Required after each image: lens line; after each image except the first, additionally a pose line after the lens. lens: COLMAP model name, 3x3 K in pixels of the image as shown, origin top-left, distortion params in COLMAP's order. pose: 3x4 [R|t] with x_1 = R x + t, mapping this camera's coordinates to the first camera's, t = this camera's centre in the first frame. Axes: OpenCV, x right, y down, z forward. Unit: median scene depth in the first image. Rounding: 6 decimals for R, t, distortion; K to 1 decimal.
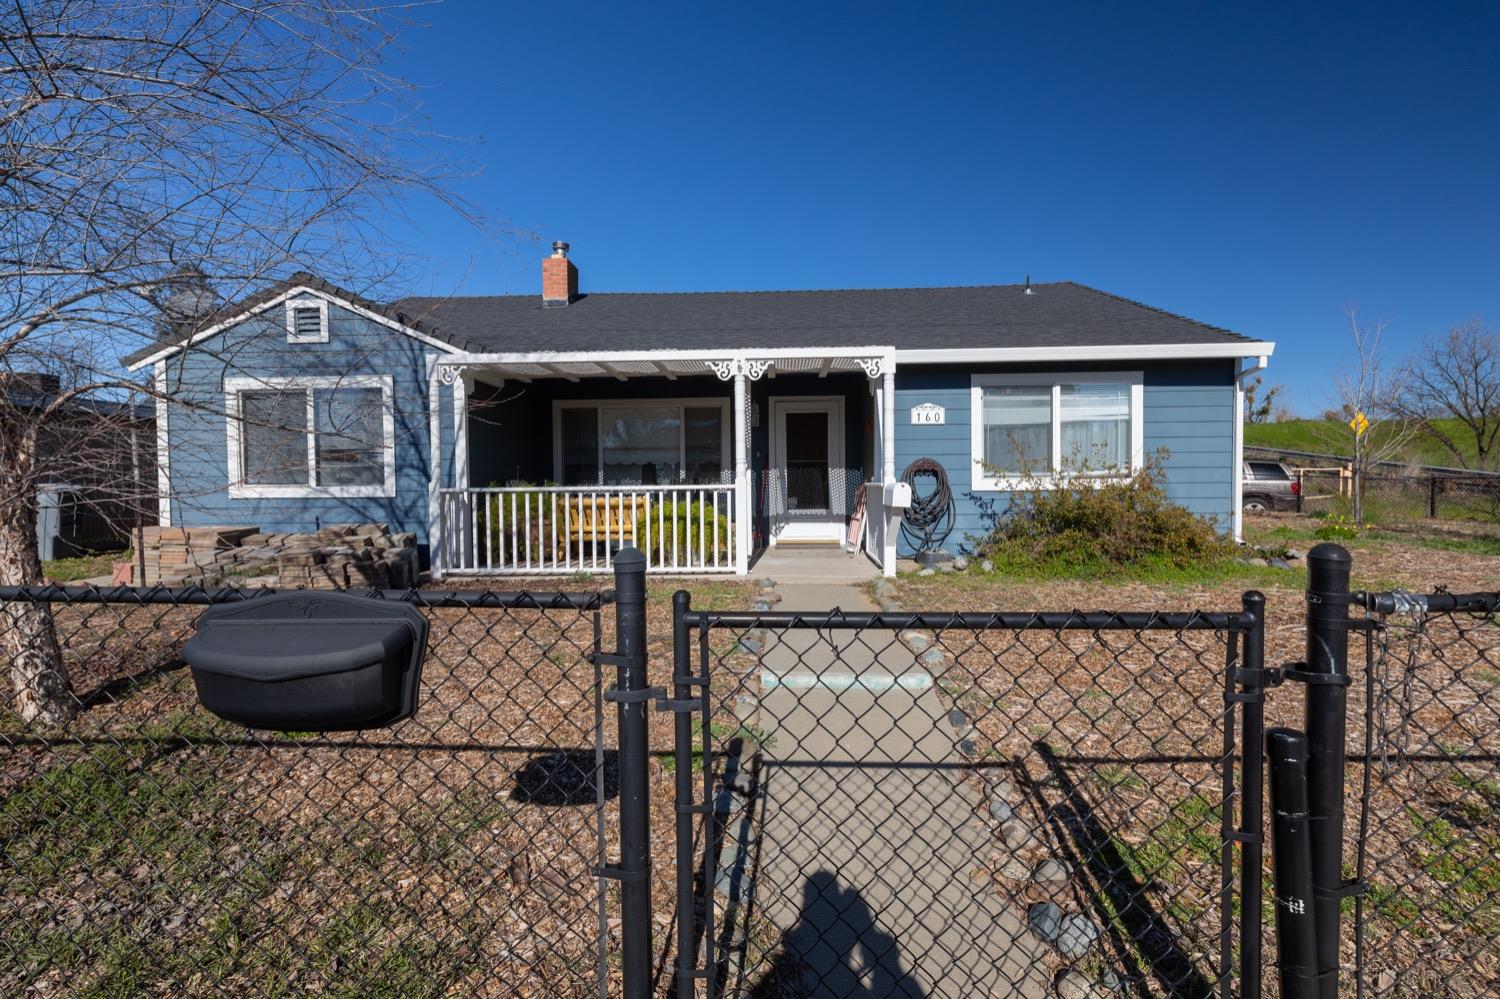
lens RADIAL K [[668.2, 0, 750.0], [0, 668.2, 499.5], [0, 0, 1]] dist [-0.001916, 0.000114]
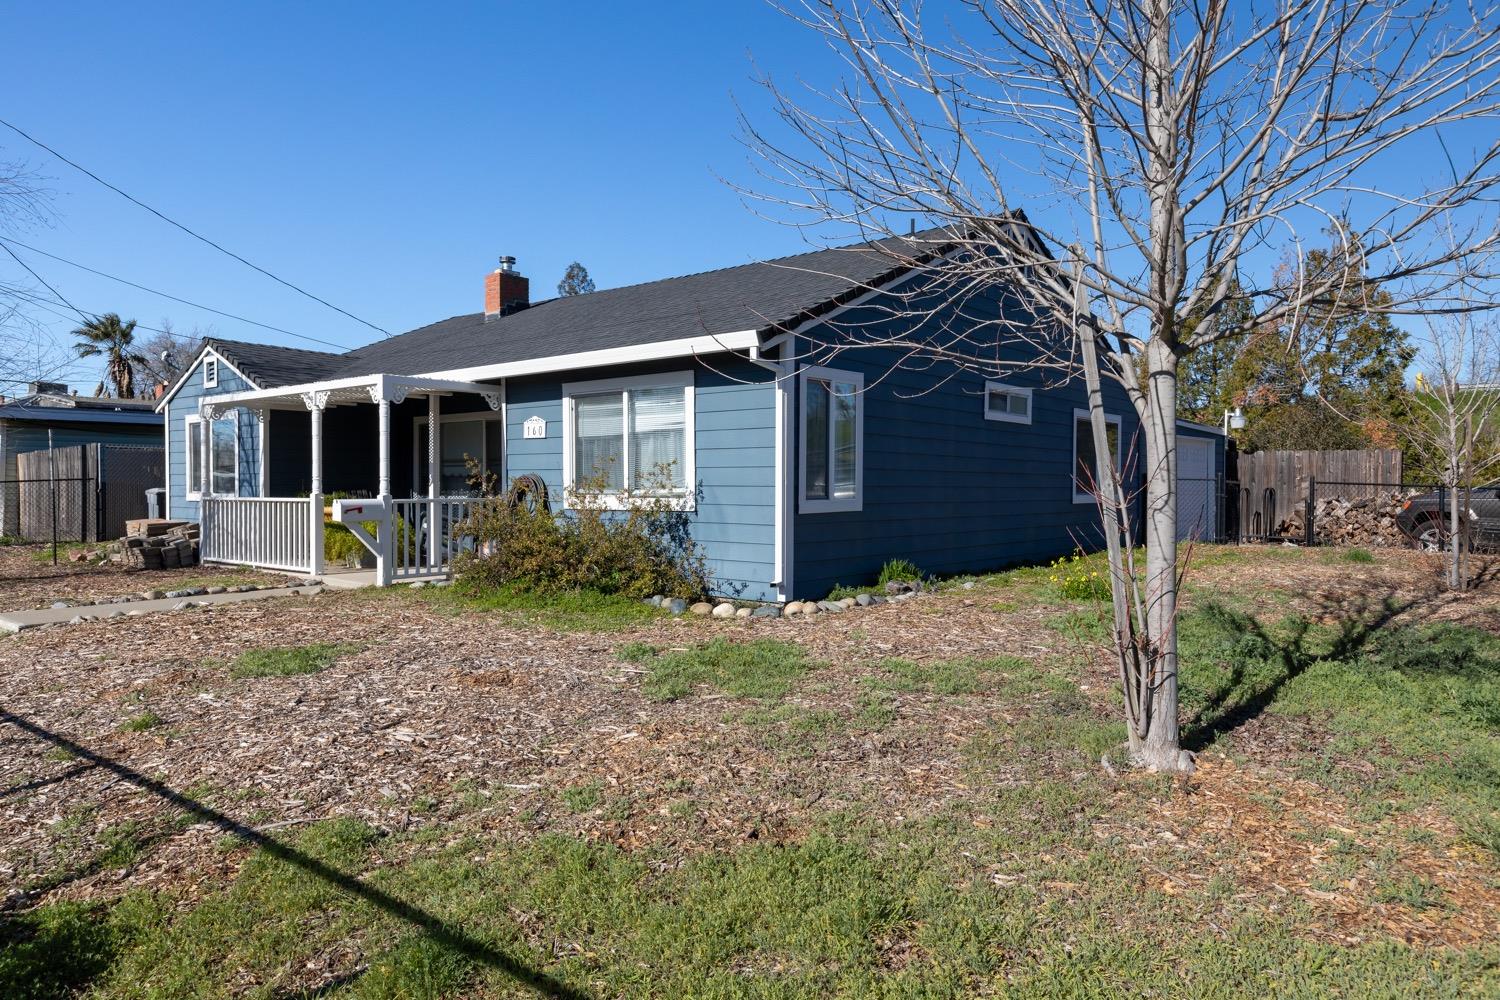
lens RADIAL K [[1003.2, 0, 750.0], [0, 1003.2, 500.0], [0, 0, 1]] dist [-0.001048, -0.000279]
pose [[0.777258, 0.019800, -0.628870, 1.503780], [-0.028673, 0.999581, -0.003968, -0.029843], [0.628528, 0.021116, 0.777500, 0.090832]]
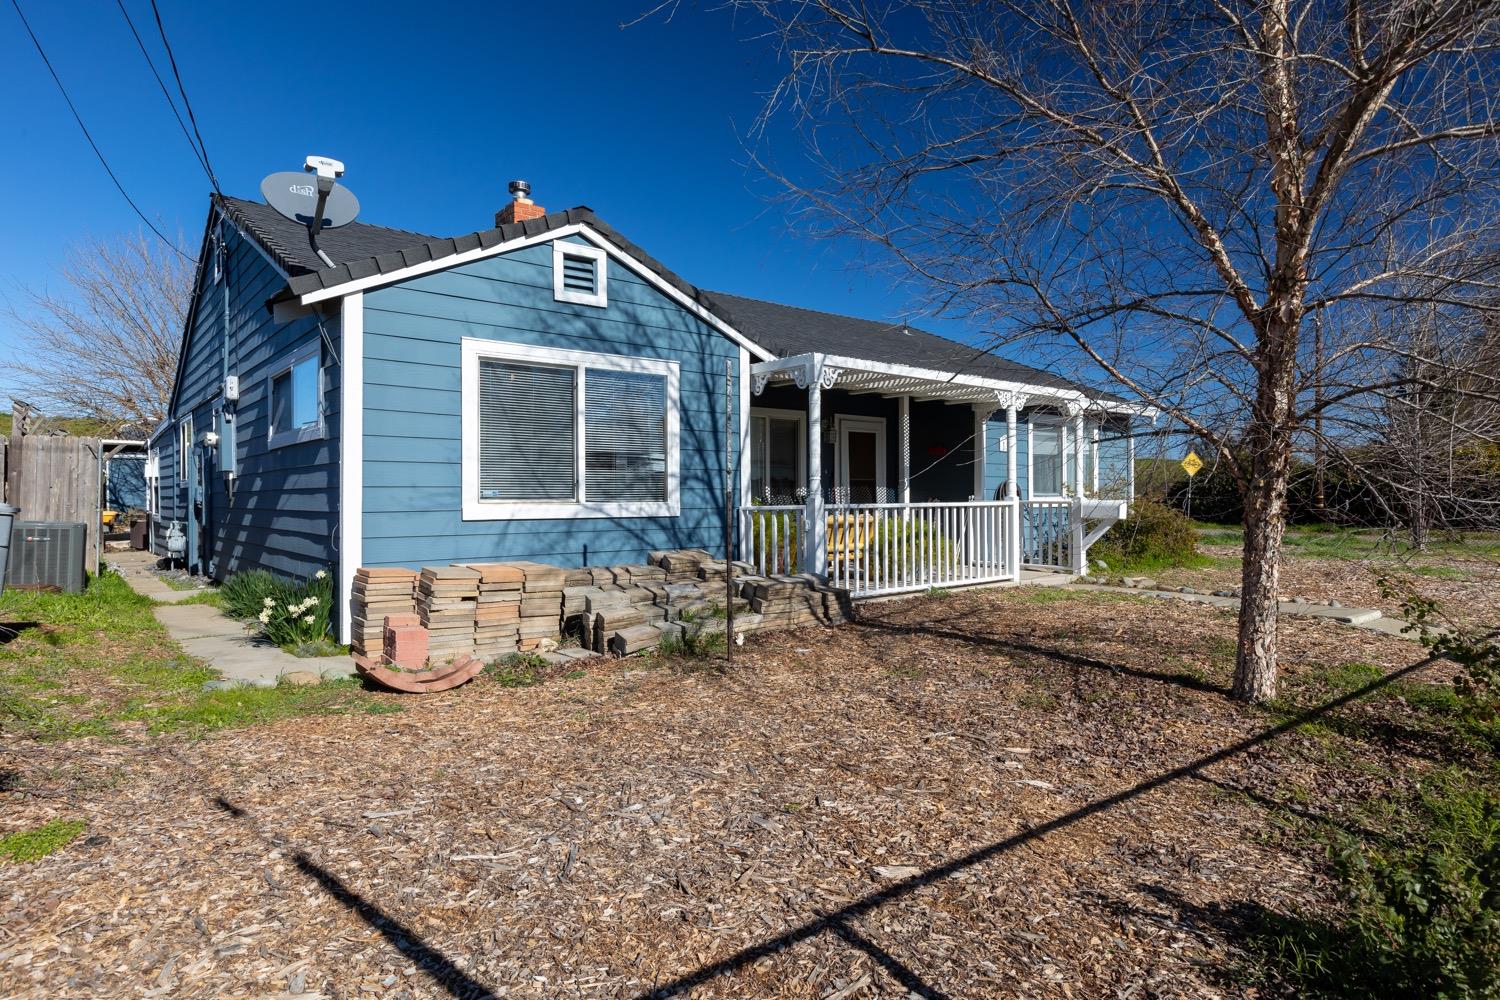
lens RADIAL K [[823.3, 0, 750.0], [0, 823.3, 500.0], [0, 0, 1]] dist [0.032043, 0.000048]
pose [[0.758834, 0.004404, 0.651269, -1.101223], [0.014118, 0.999631, -0.023210, 0.000945], [-0.651131, 0.026807, 0.758492, 0.205781]]
